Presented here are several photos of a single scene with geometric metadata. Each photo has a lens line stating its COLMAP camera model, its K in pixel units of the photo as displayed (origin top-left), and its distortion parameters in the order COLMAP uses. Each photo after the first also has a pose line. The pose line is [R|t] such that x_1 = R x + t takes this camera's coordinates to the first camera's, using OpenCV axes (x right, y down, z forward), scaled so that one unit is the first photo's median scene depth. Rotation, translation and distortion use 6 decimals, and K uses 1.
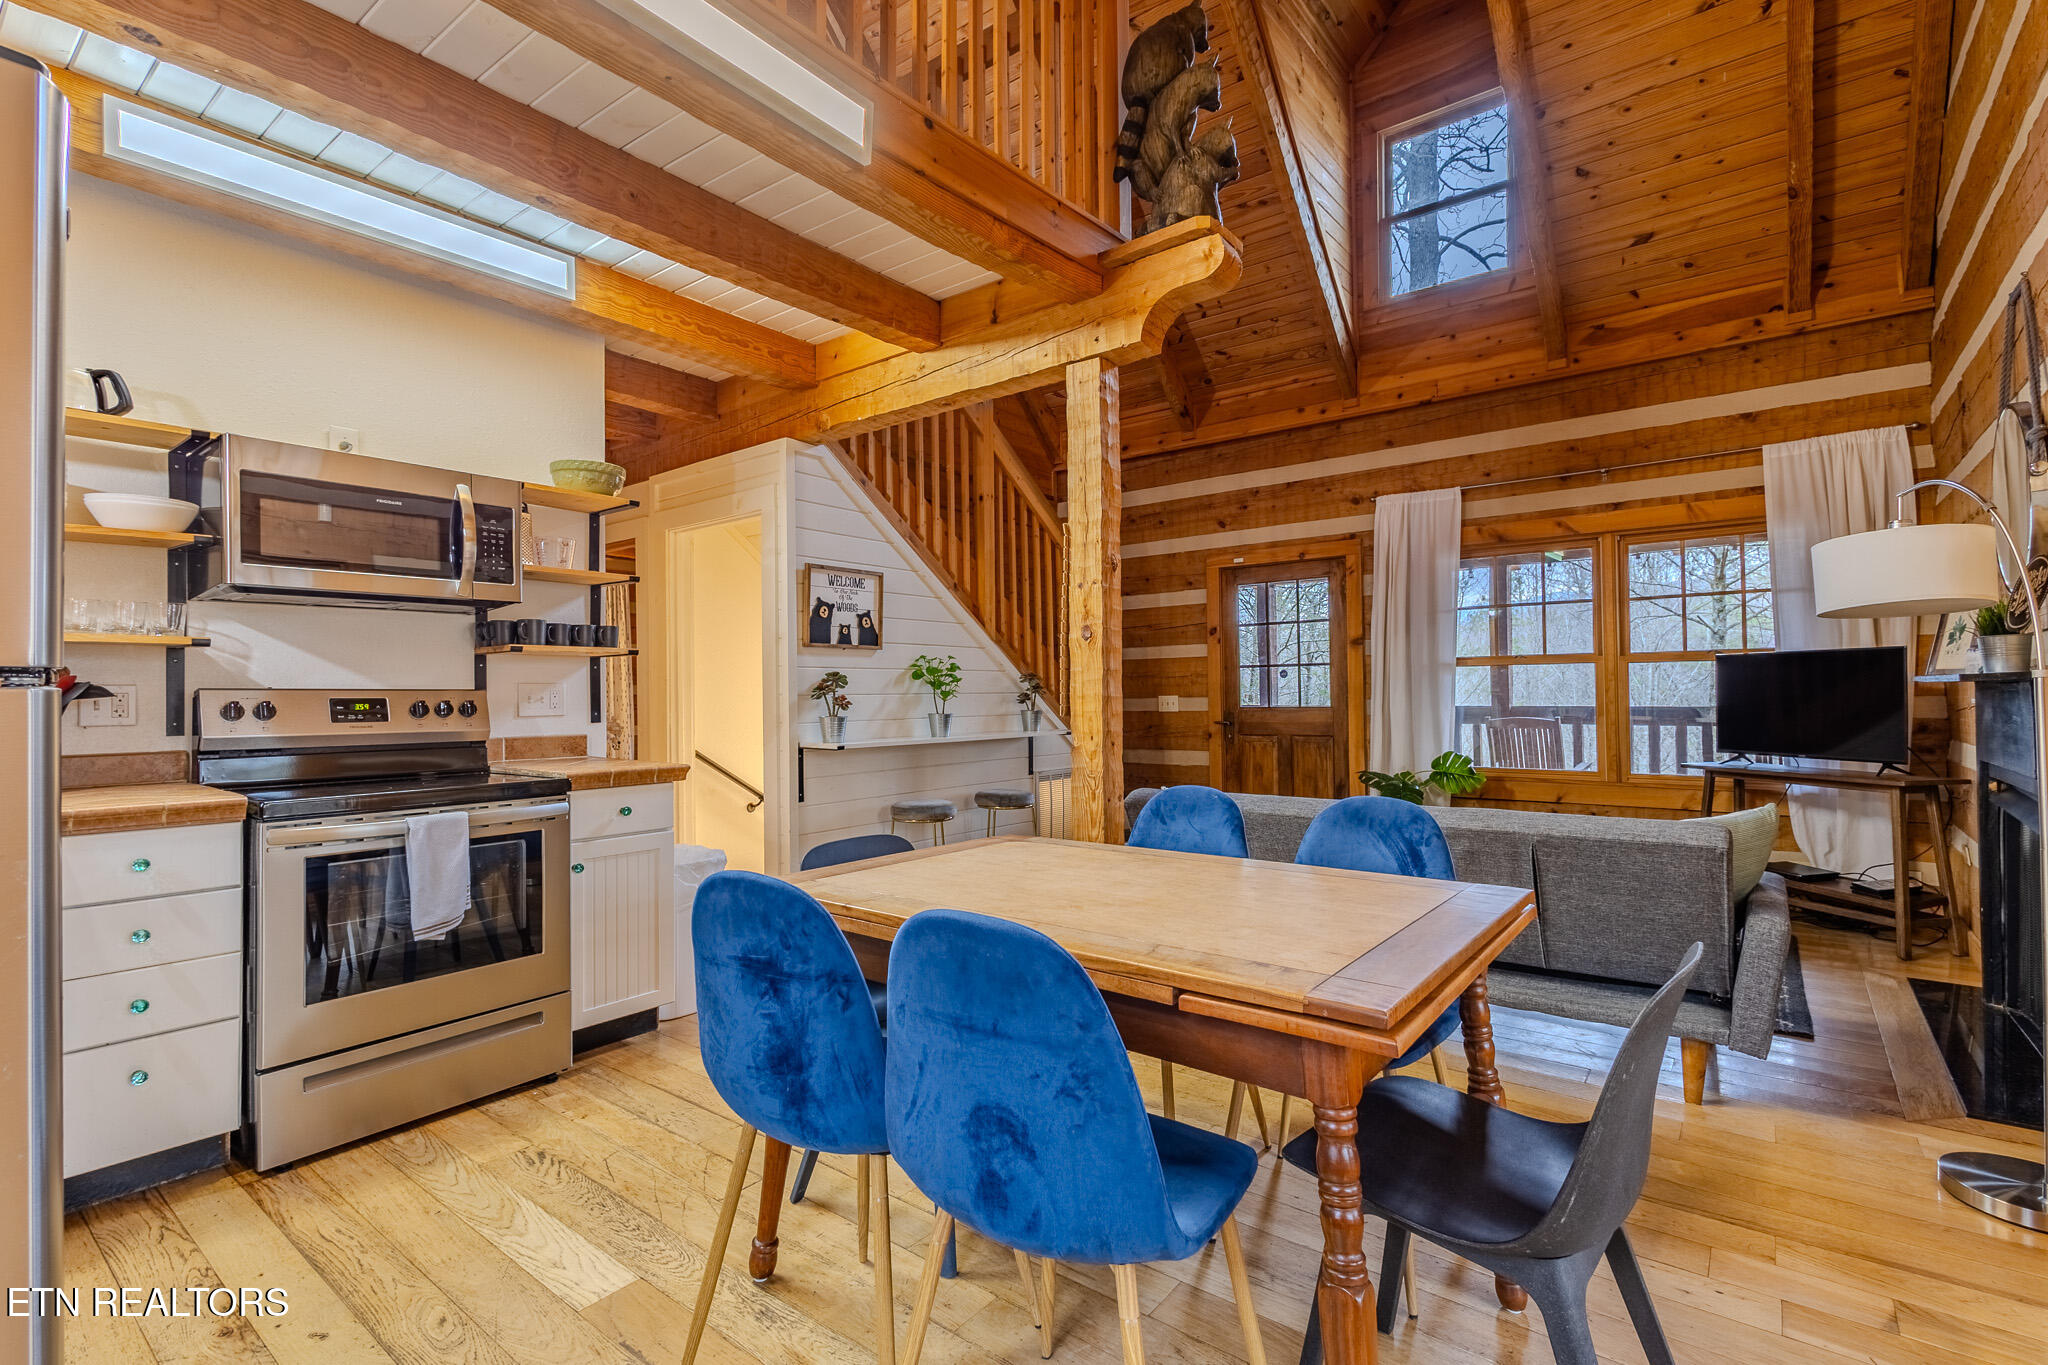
lens RADIAL K [[942.7, 0, 1018.4], [0, 942.7, 682.5], [0, 0, 1]] dist [0.010656, -0.001388]
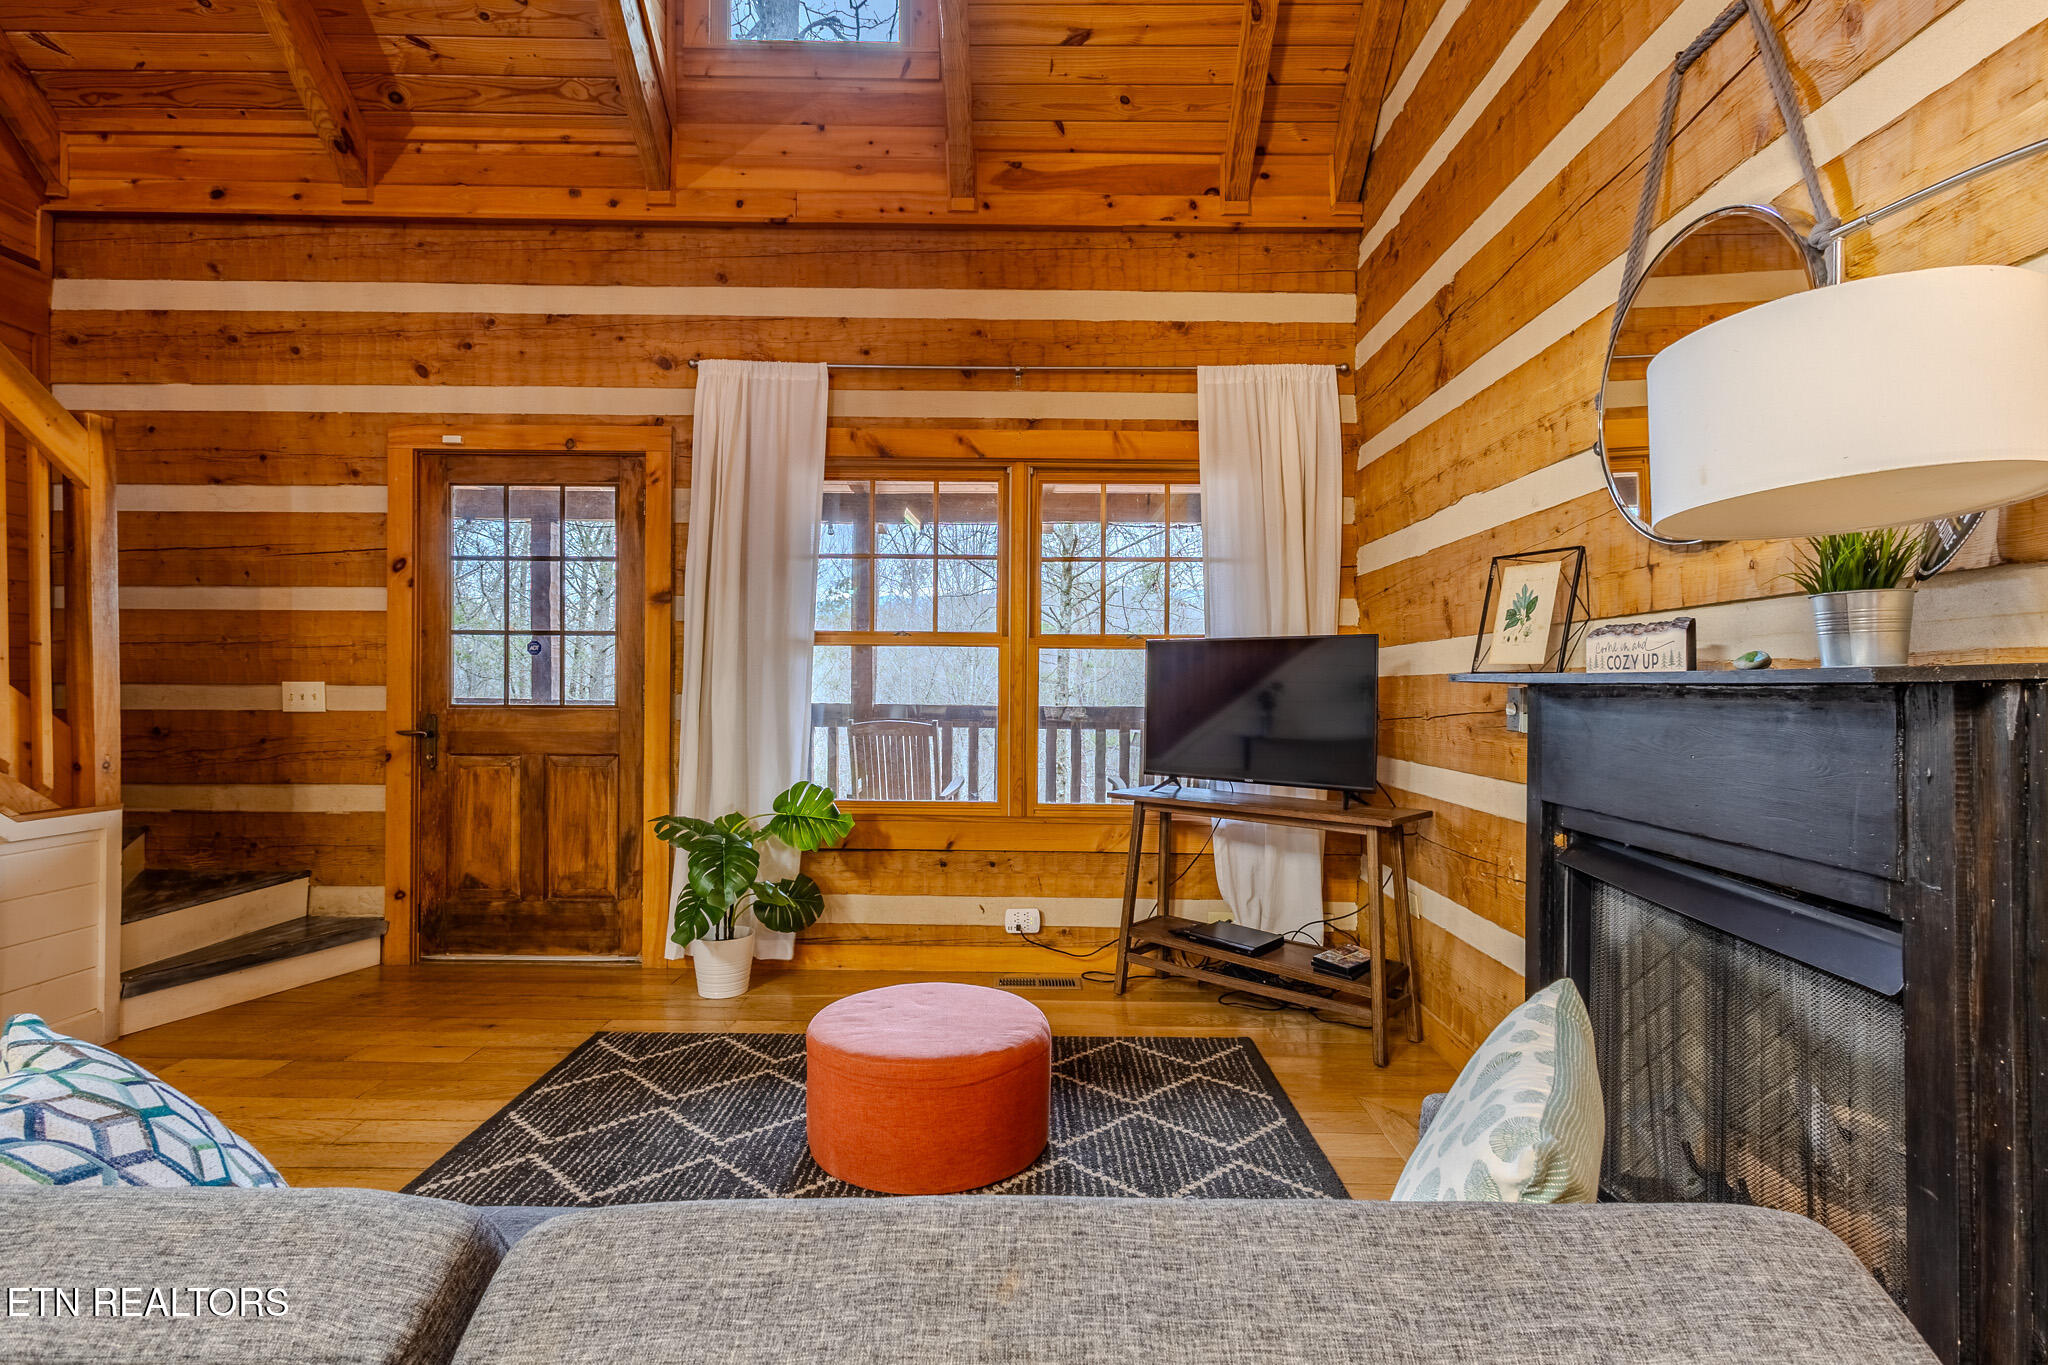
lens RADIAL K [[942.7, 0, 1022.6], [0, 942.7, 682.0], [0, 0, 1]] dist [0.010656, -0.001388]
pose [[0.785956, 0.019012, 0.617990, 0.177661], [-0.025868, 0.999663, 0.002144, 0.003087], [-0.617741, -0.017672, 0.786183, 0.404856]]
